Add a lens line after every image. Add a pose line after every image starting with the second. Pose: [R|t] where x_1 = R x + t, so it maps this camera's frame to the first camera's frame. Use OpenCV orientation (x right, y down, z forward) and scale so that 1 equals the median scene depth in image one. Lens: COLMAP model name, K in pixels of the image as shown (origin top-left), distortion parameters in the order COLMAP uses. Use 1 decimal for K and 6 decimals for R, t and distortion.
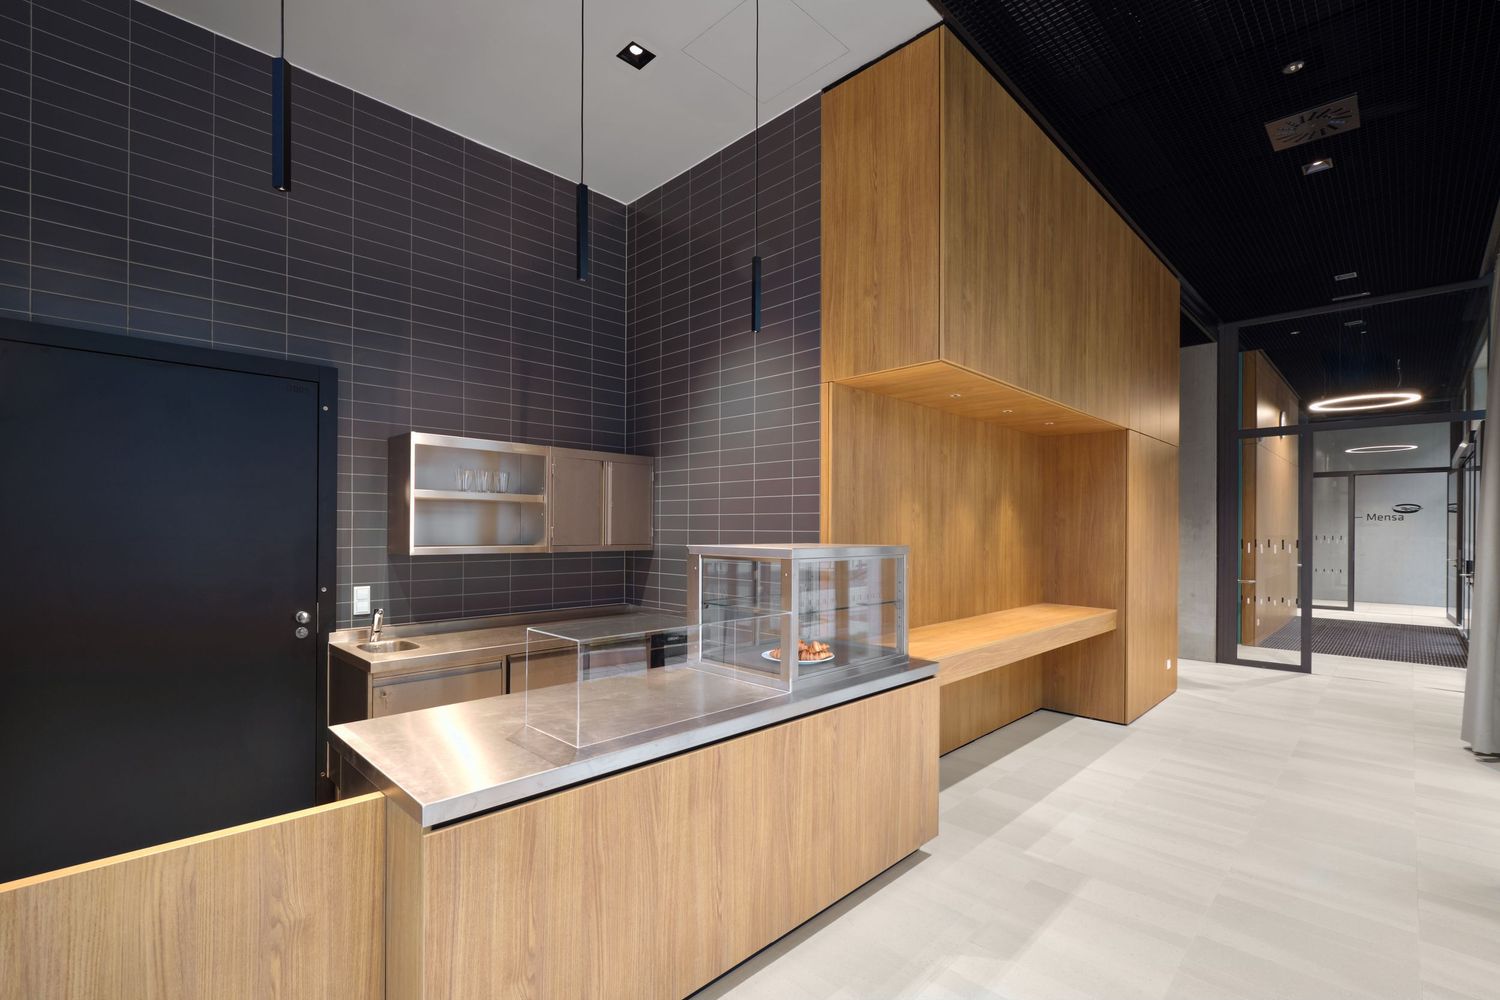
lens RADIAL K [[667.1, 0, 745.9], [0, 667.1, 531.4], [0, 0, 1]] dist [-0.003880, 0.000711]
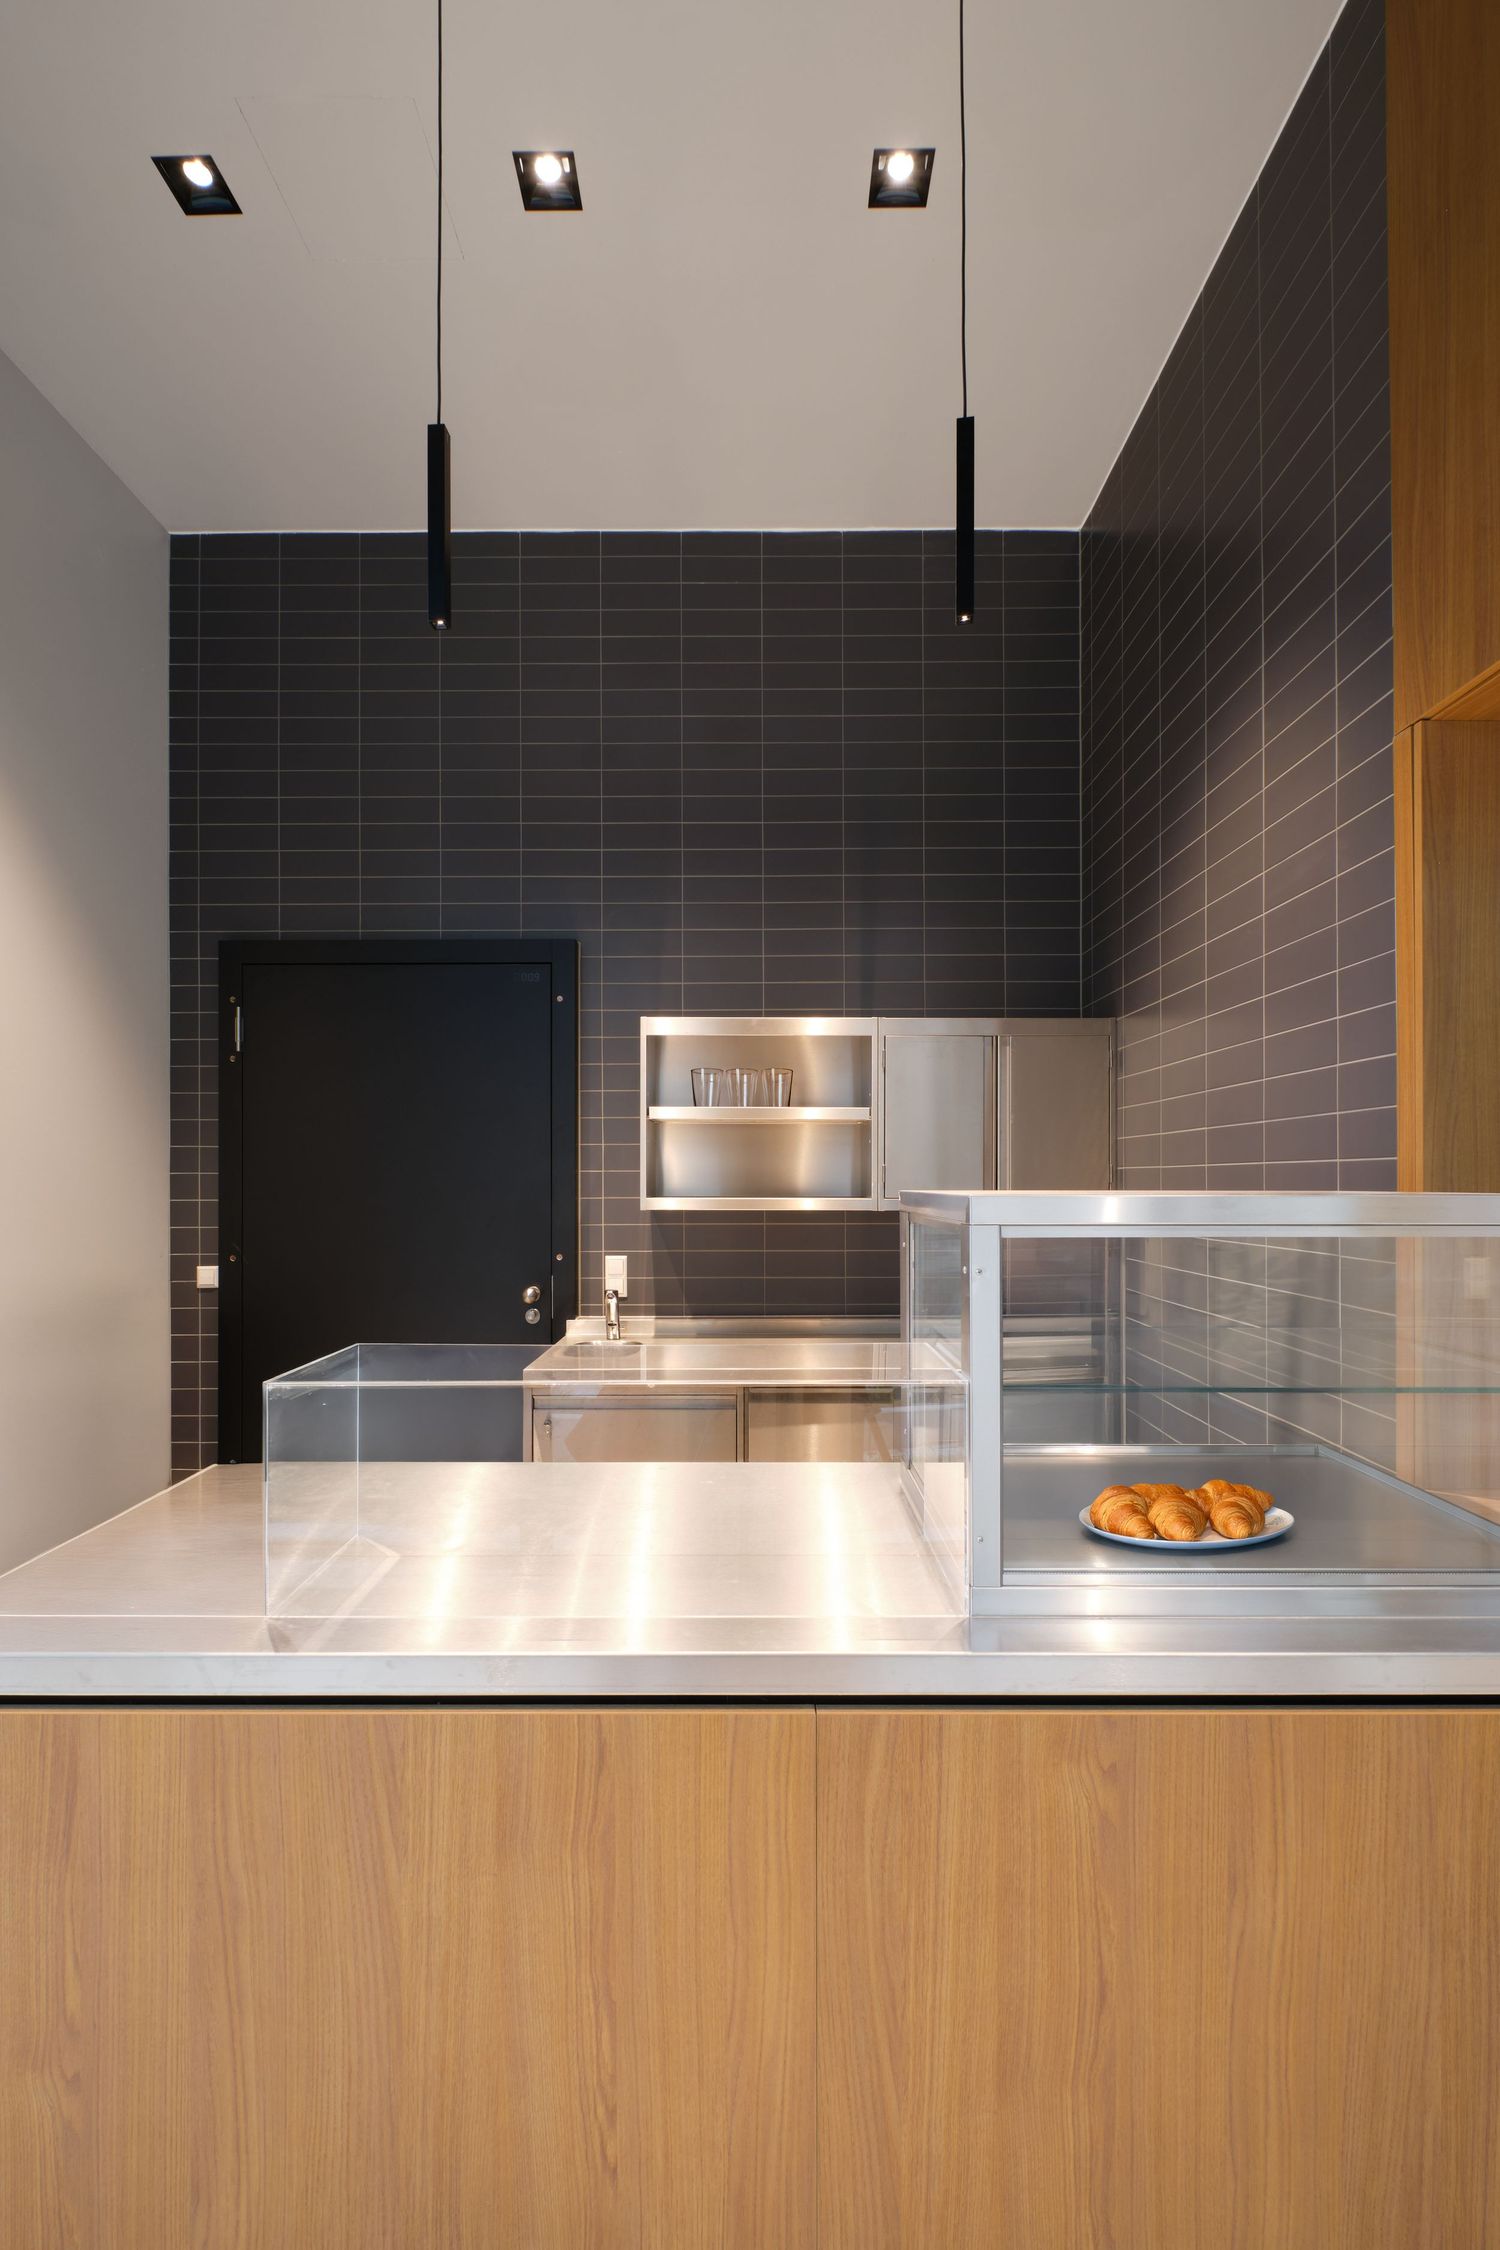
lens RADIAL K [[1000.7, 0, 745.7], [0, 1000.7, 1180.8], [0, 0, 1]] dist [-0.003880, 0.000711]
pose [[0.700974, -0.007684, -0.713146, 0.250078], [0.002903, 0.999964, -0.007921, 0.015546], [0.713181, 0.003483, 0.700971, 0.394639]]
